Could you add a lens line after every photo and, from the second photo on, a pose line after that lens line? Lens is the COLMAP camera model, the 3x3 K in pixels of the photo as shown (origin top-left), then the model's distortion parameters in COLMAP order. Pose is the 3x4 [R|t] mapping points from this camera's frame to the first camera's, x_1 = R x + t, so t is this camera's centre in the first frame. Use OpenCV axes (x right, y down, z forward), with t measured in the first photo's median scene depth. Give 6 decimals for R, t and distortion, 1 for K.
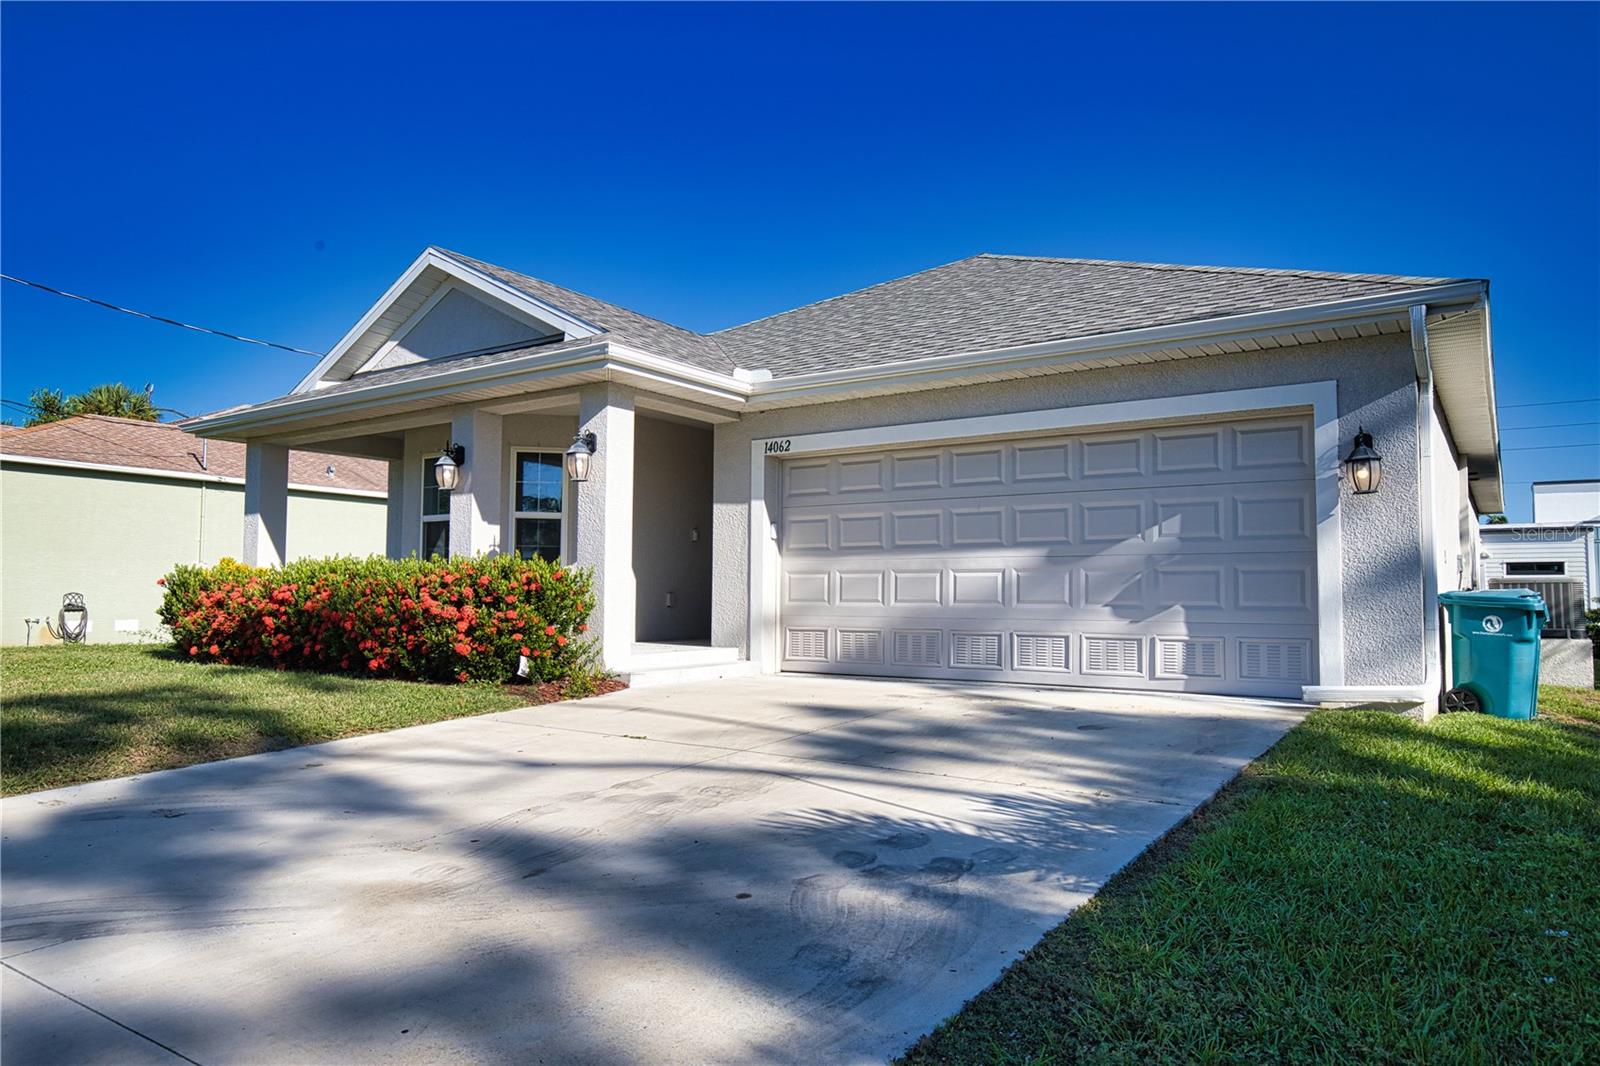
lens RADIAL K [[1029.1, 0, 804.4], [0, 1029.1, 535.1], [0, 0, 1]] dist [0.021083, 0.001665]
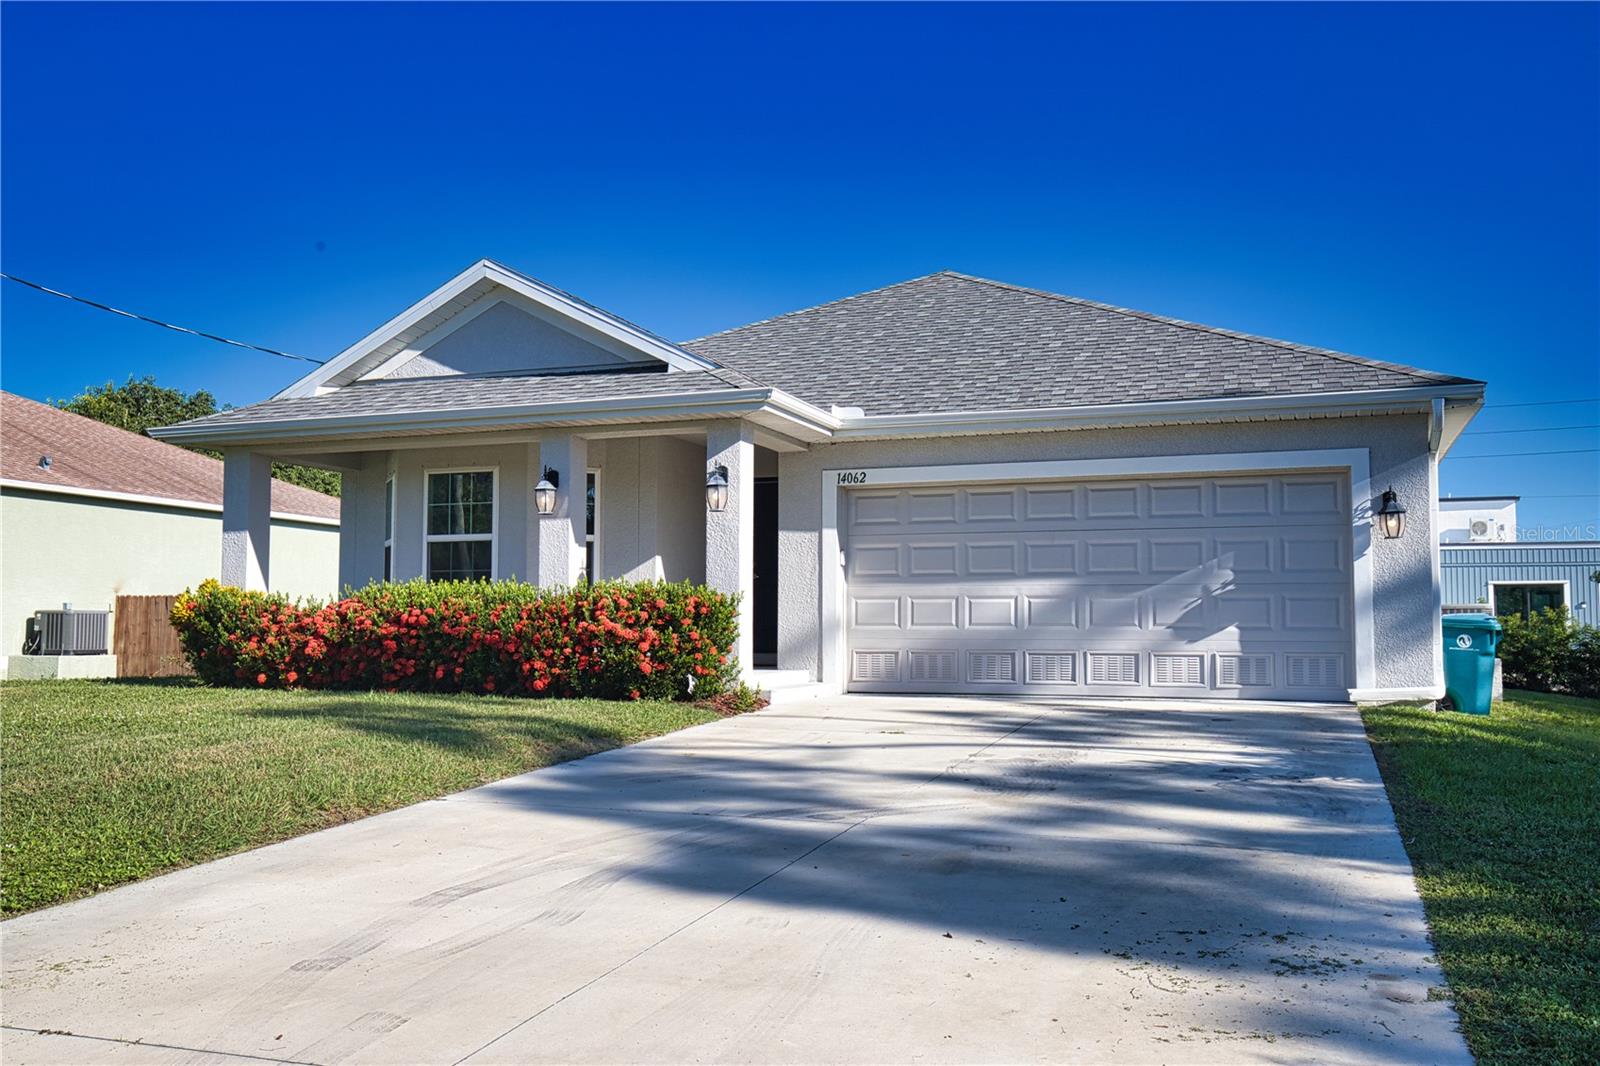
lens RADIAL K [[1386.9, 0, 795.5], [0, 1386.9, 541.3], [0, 0, 1]] dist [0.051755, -0.002231]
pose [[0.970154, 0.013277, 0.242126, -0.467251], [-0.012151, 0.999907, -0.006145, -0.013189], [-0.242185, 0.003020, 0.970225, -0.394624]]
